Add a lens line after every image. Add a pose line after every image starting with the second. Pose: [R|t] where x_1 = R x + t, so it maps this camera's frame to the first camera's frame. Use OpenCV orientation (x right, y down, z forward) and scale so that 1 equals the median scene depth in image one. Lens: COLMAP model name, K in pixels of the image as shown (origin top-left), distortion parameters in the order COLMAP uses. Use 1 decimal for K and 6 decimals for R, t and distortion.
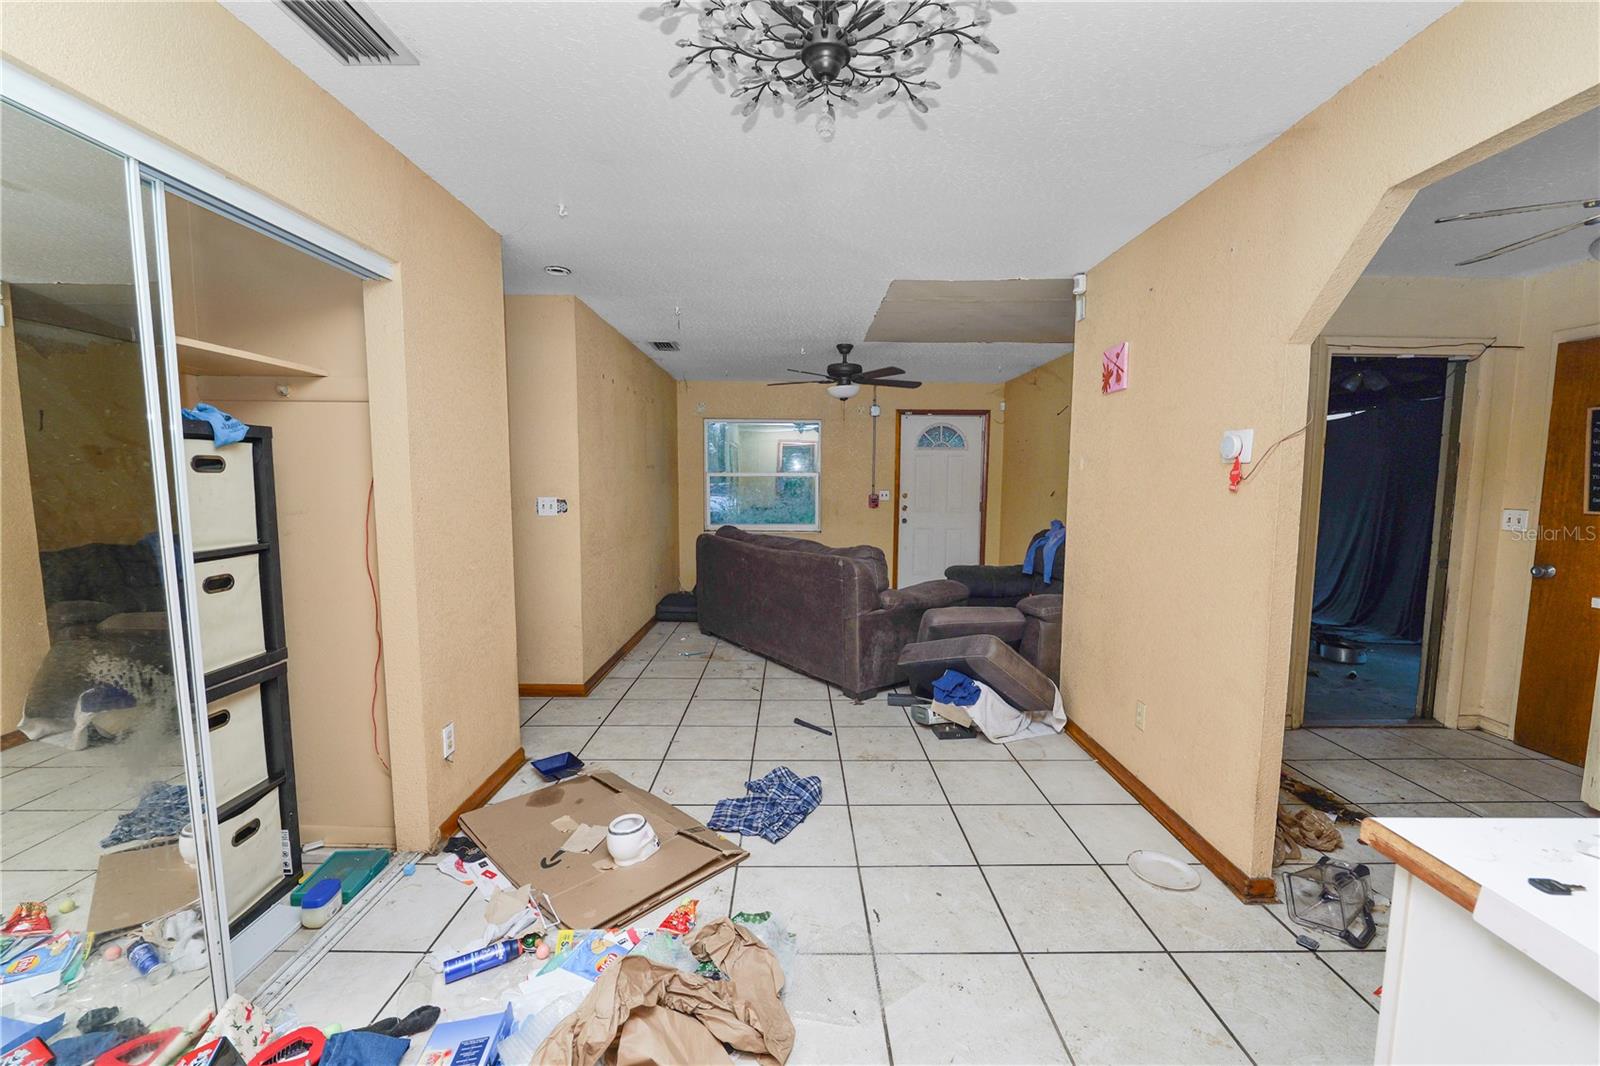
lens RADIAL K [[653.9, 0, 801.4], [0, 653.9, 536.4], [0, 0, 1]] dist [-0.011576, 0.000322]
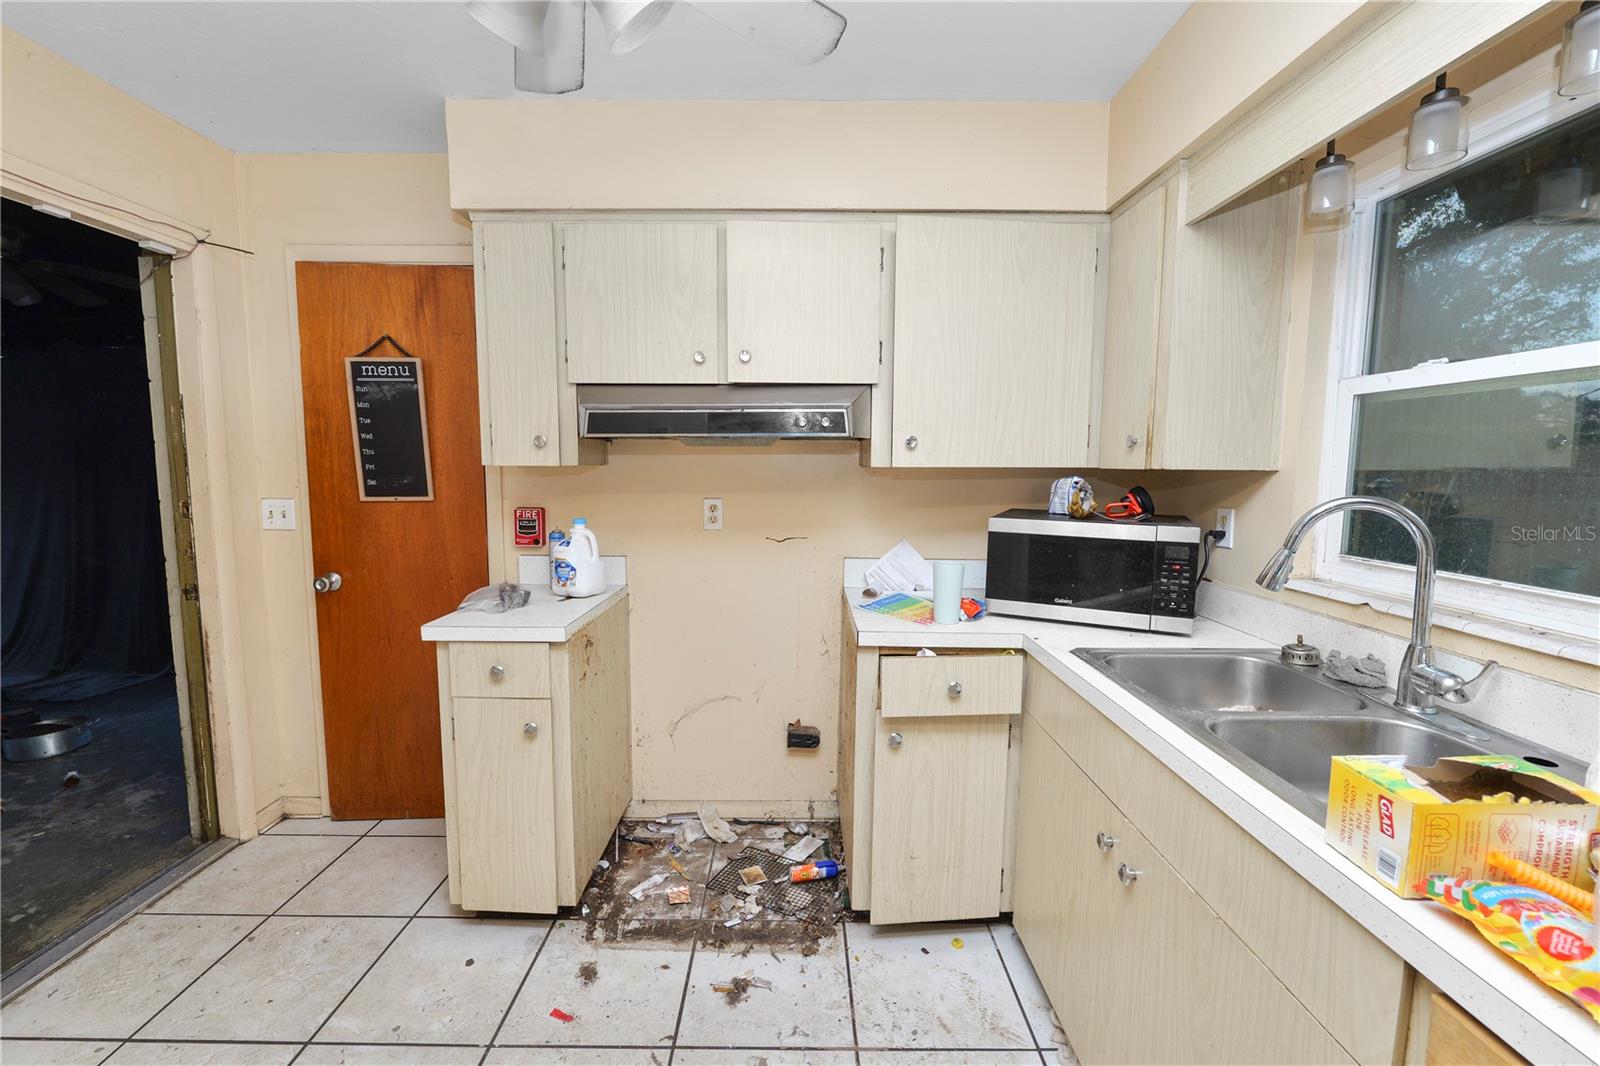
lens RADIAL K [[653.9, 0, 798.8], [0, 653.9, 523.5], [0, 0, 1]] dist [-0.011576, 0.000322]
pose [[0.003877, -0.106600, 0.994294, 0.396728], [0.086167, 0.990639, 0.105873, -0.038988], [-0.996273, 0.085265, 0.013026, 0.416547]]
